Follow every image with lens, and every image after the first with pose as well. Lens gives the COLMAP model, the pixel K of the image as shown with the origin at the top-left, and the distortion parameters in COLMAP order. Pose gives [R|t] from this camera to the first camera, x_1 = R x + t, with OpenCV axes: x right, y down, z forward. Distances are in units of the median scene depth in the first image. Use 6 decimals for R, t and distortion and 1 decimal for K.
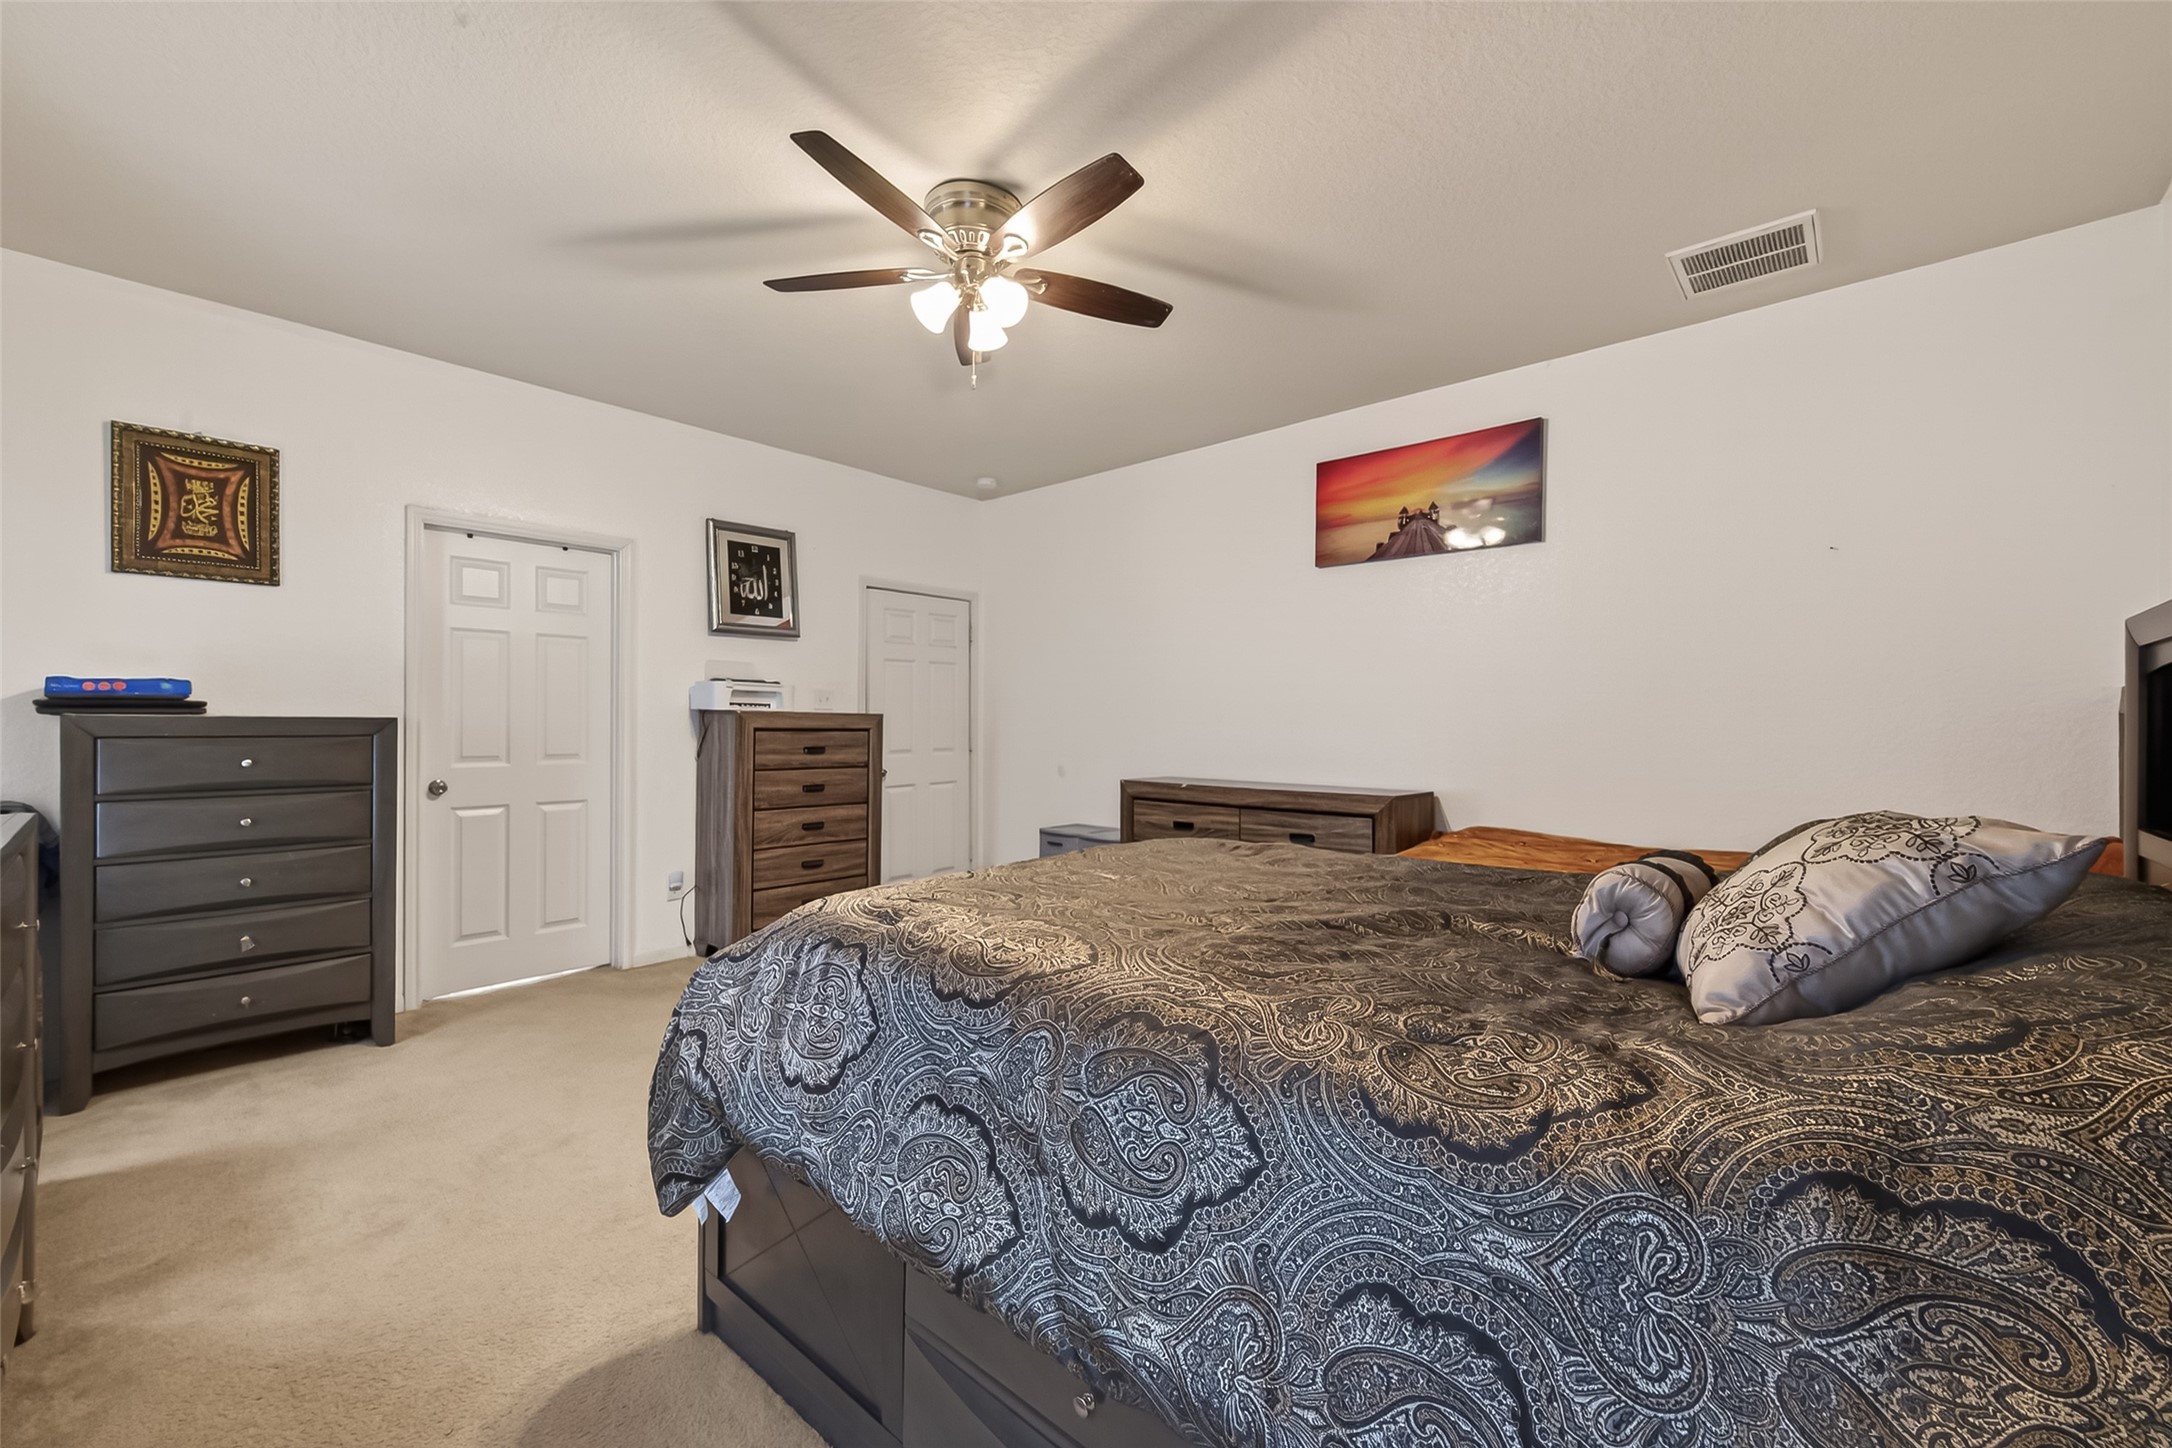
lens RADIAL K [[861.7, 0, 1091.3], [0, 861.7, 731.6], [0, 0, 1]] dist [0.005053, -0.001815]
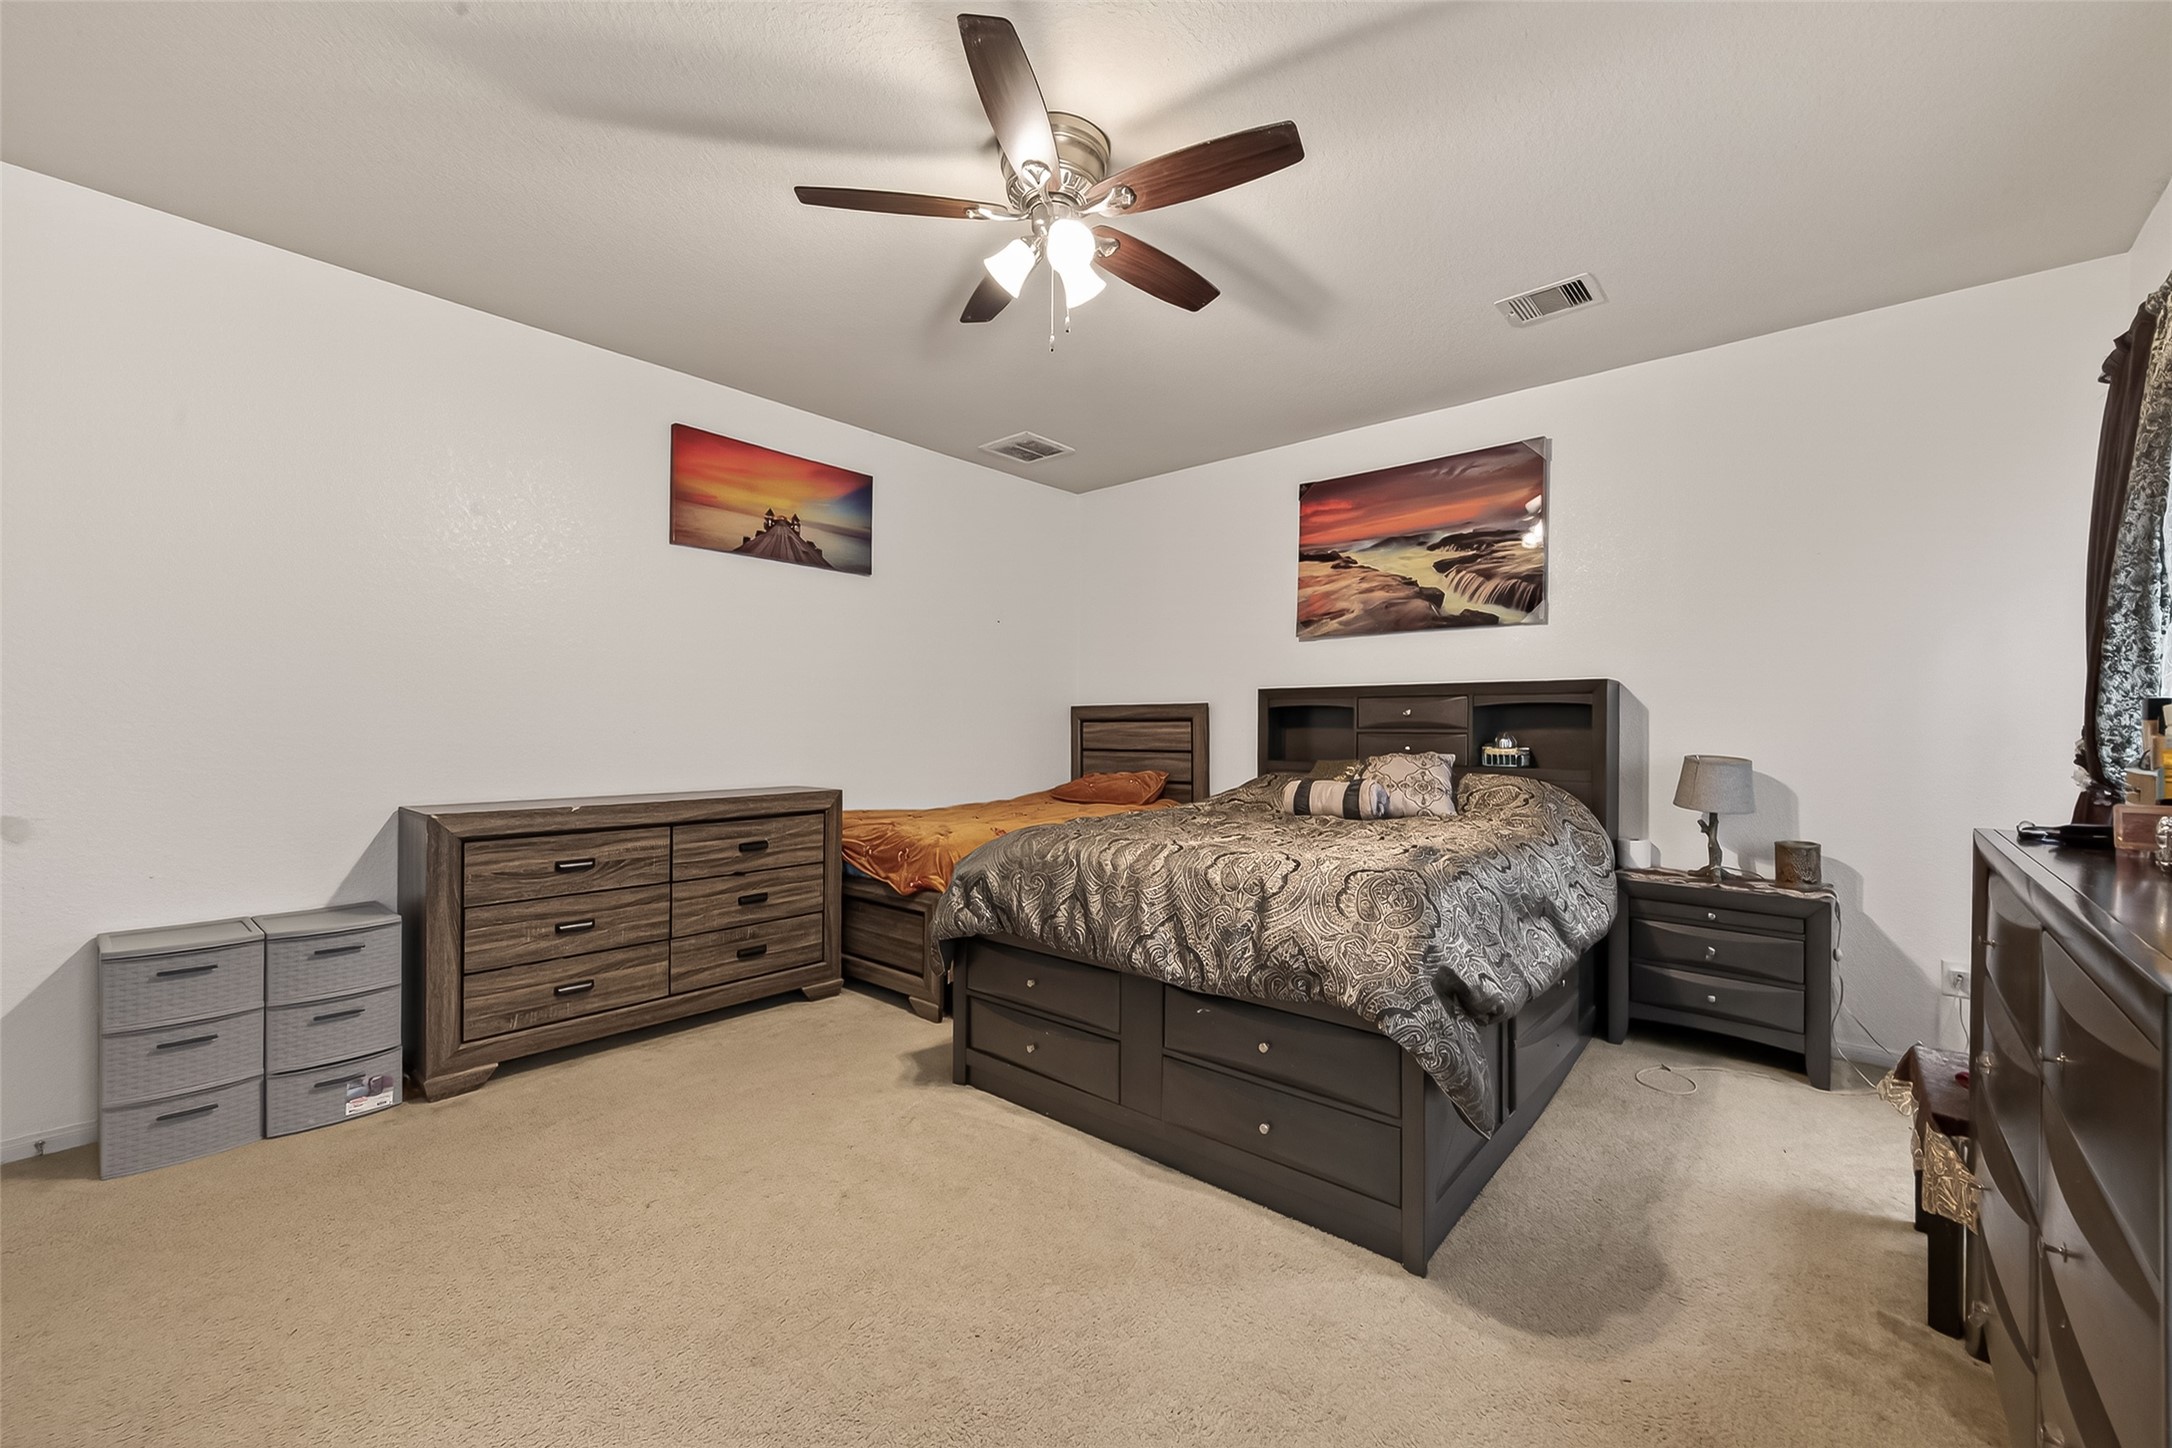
lens RADIAL K [[861.7, 0, 1089.4], [0, 861.7, 725.8], [0, 0, 1]] dist [0.005053, -0.001815]
pose [[-0.006463, -0.004187, 0.999970, -0.659528], [0.004890, 0.999979, 0.004219, -0.007191], [-0.999967, 0.004917, -0.006442, 0.630070]]
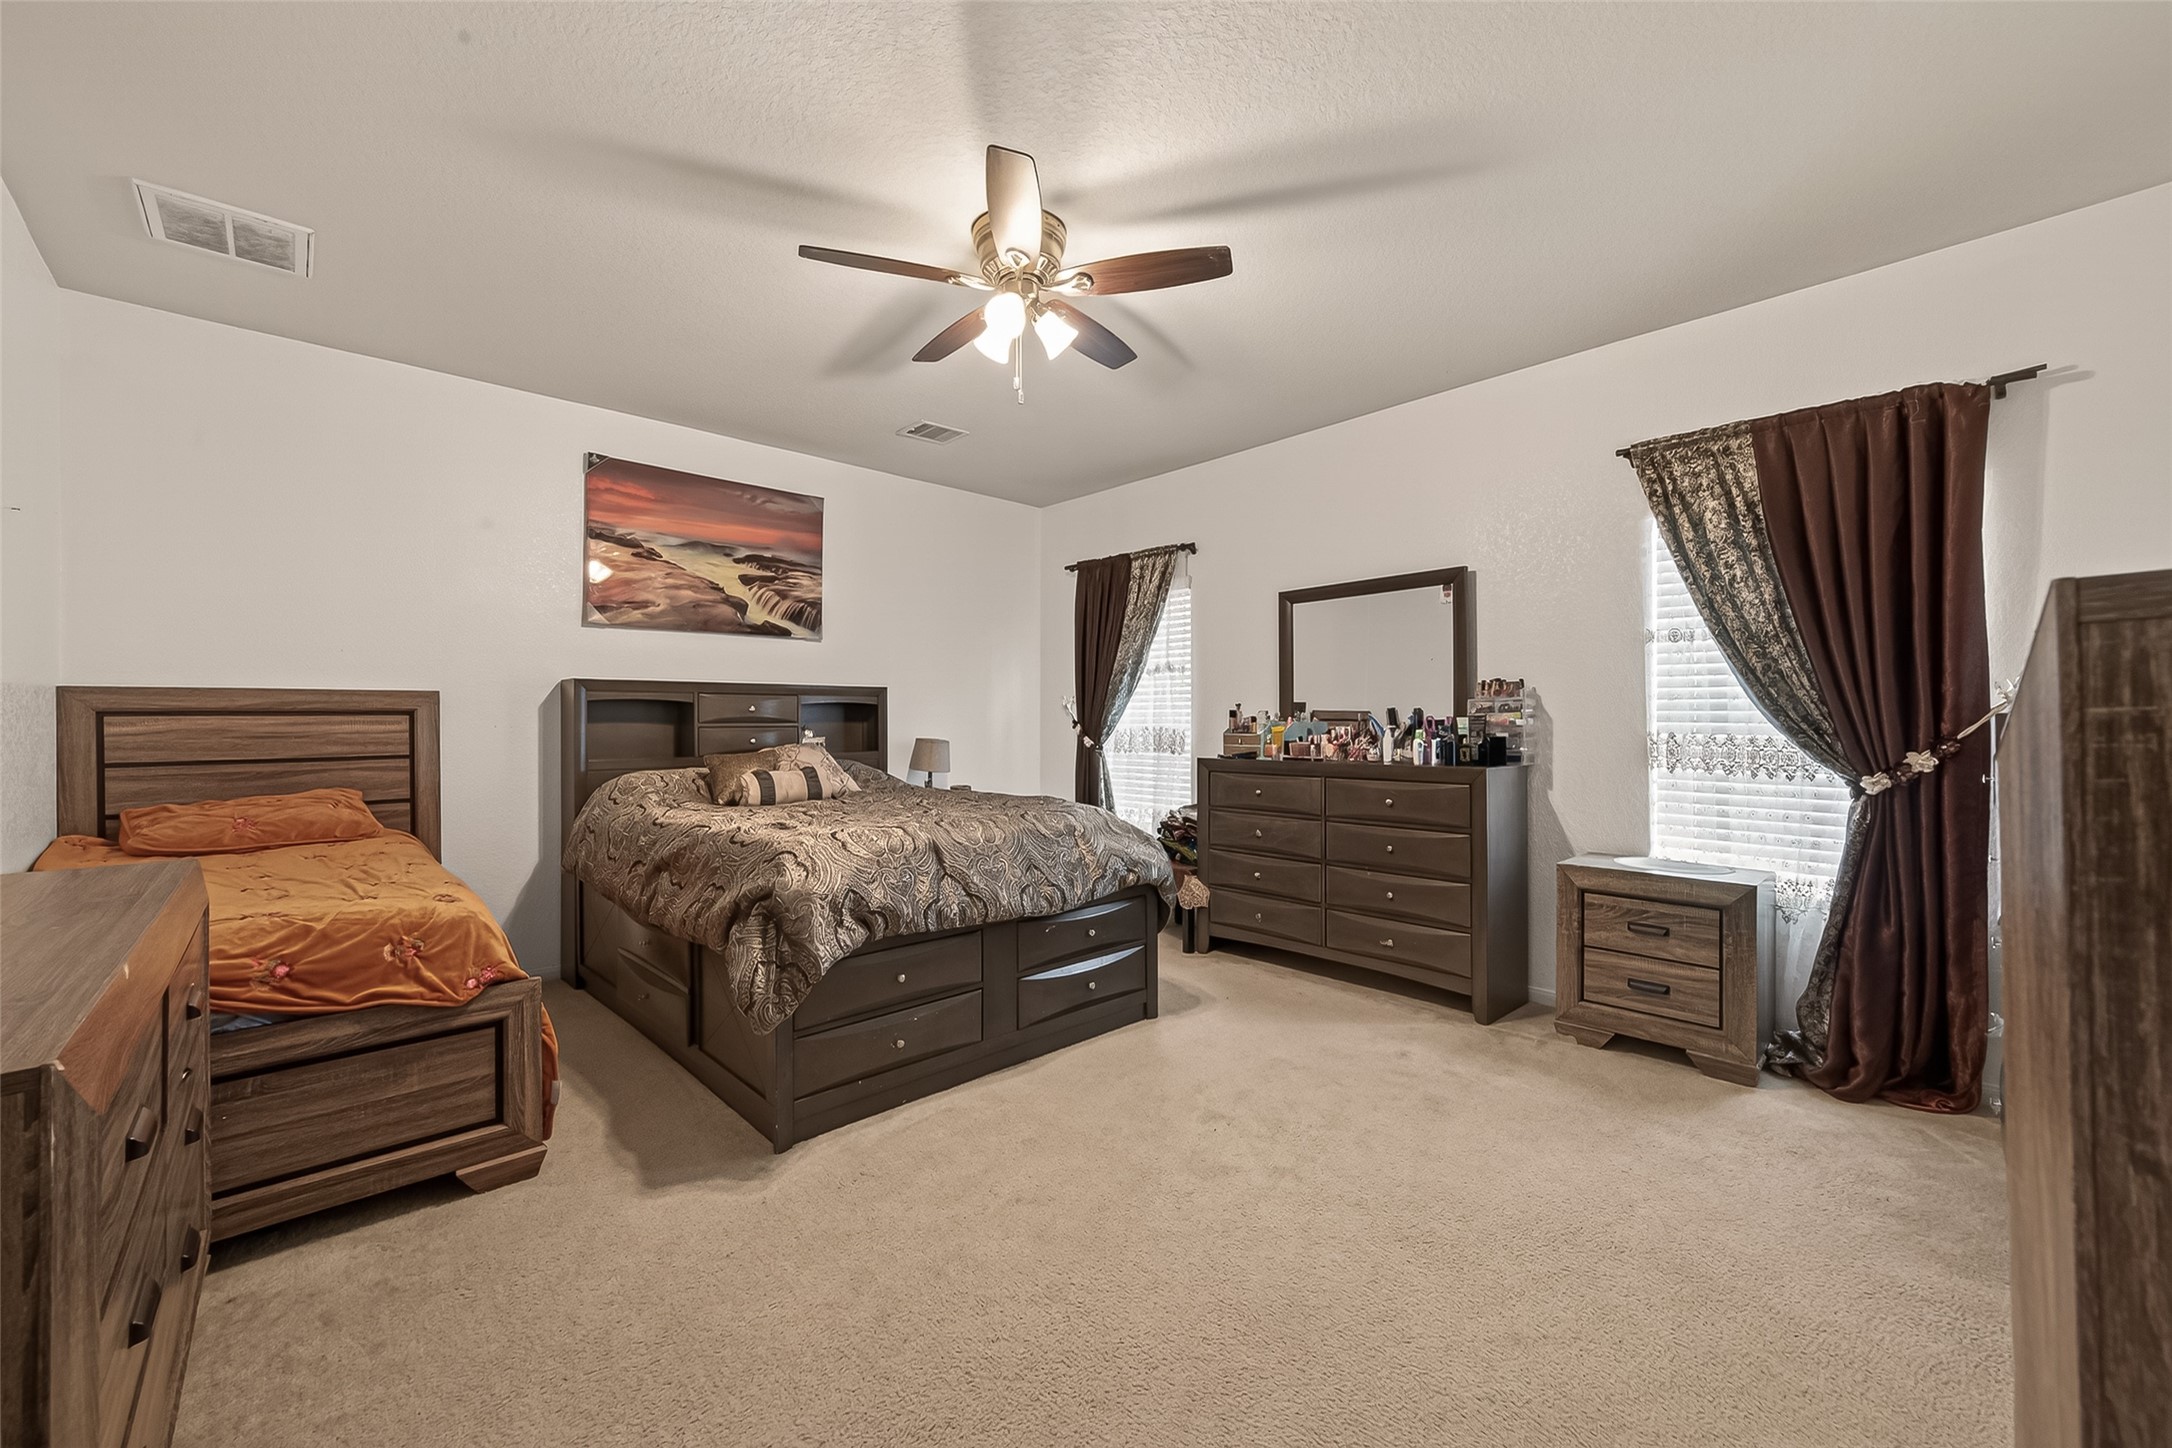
lens RADIAL K [[861.7, 0, 1092.0], [0, 861.7, 715.1], [0, 0, 1]] dist [0.005053, -0.001815]
pose [[-0.996181, -0.003517, 0.087239, -0.203282], [-0.003244, 0.999989, 0.003270, -0.013284], [-0.087250, 0.002974, -0.996182, 1.321734]]
